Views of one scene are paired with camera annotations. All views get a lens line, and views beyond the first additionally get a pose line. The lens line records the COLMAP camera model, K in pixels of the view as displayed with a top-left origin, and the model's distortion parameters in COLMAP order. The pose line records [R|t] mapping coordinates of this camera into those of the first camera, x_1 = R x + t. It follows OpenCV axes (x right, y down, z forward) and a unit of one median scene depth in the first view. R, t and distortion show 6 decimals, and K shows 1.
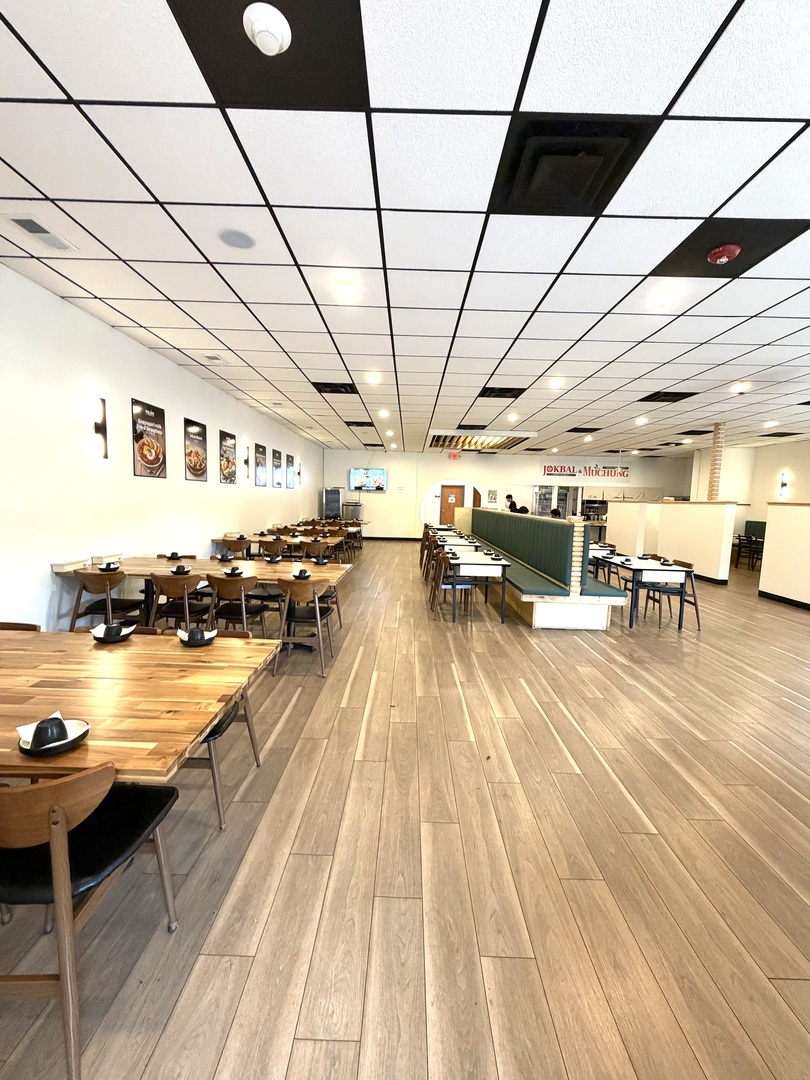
lens RADIAL K [[430.6, 0, 406.9], [0, 430.6, 542.7], [0, 0, 1]] dist [-0.001852, 0.000330]
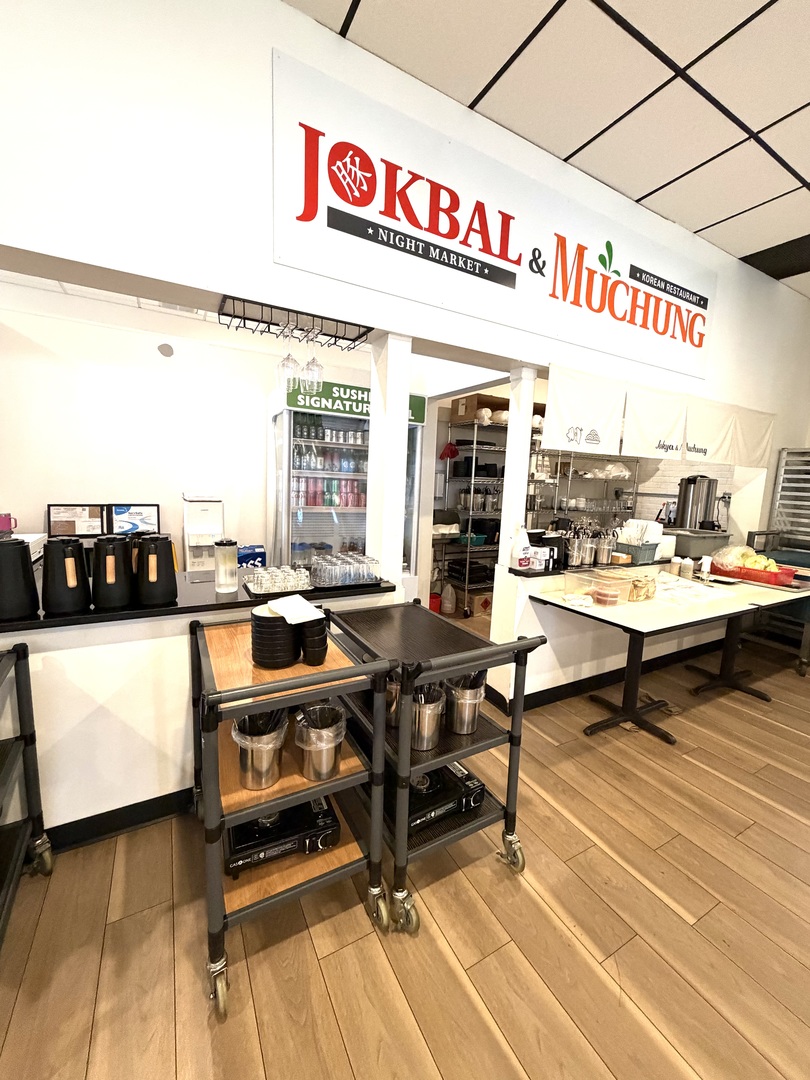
lens RADIAL K [[430.6, 0, 382.4], [0, 430.6, 548.9], [0, 0, 1]] dist [-0.001852, 0.000330]
pose [[0.875353, -0.064293, 0.479190, 1.429879], [0.041199, 0.997433, 0.058565, -0.395005], [-0.481726, -0.031523, 0.875755, 4.606639]]
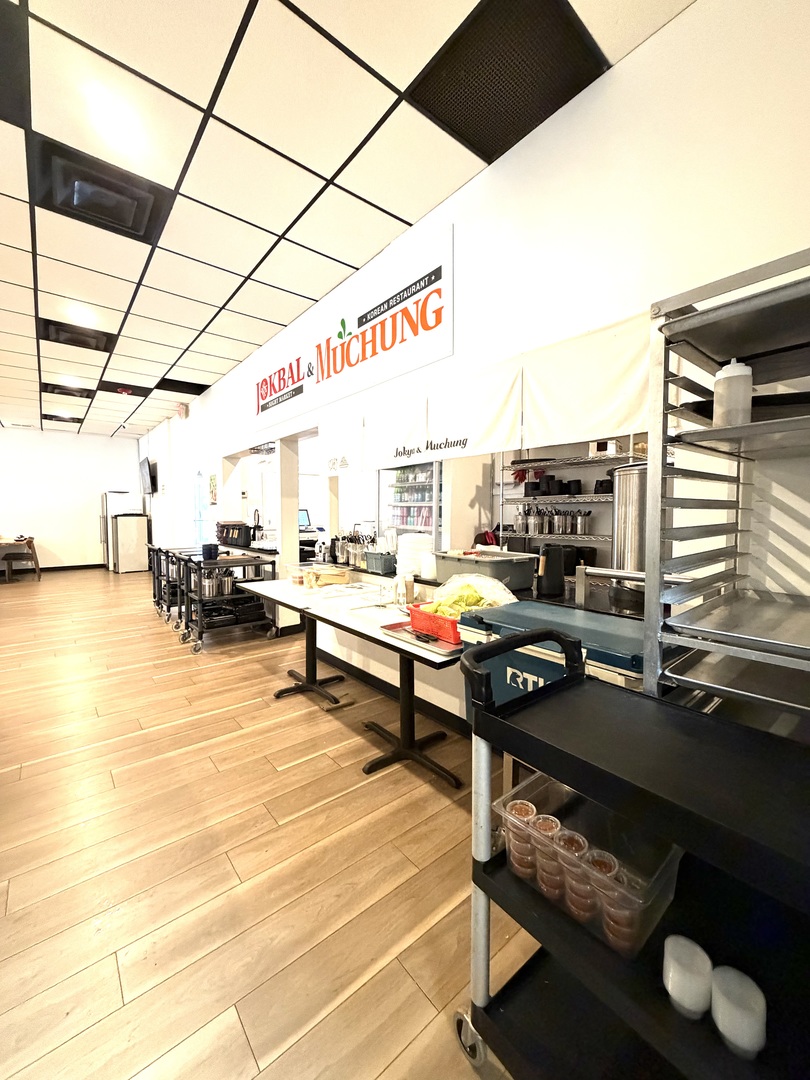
lens RADIAL K [[430.6, 0, 401.8], [0, 430.6, 534.2], [0, 0, 1]] dist [-0.001852, 0.000330]
pose [[0.641618, 0.016516, -0.766847, 3.261705], [-0.059970, 0.997788, -0.028688, -0.341991], [0.764677, 0.064395, 0.641189, 4.581838]]
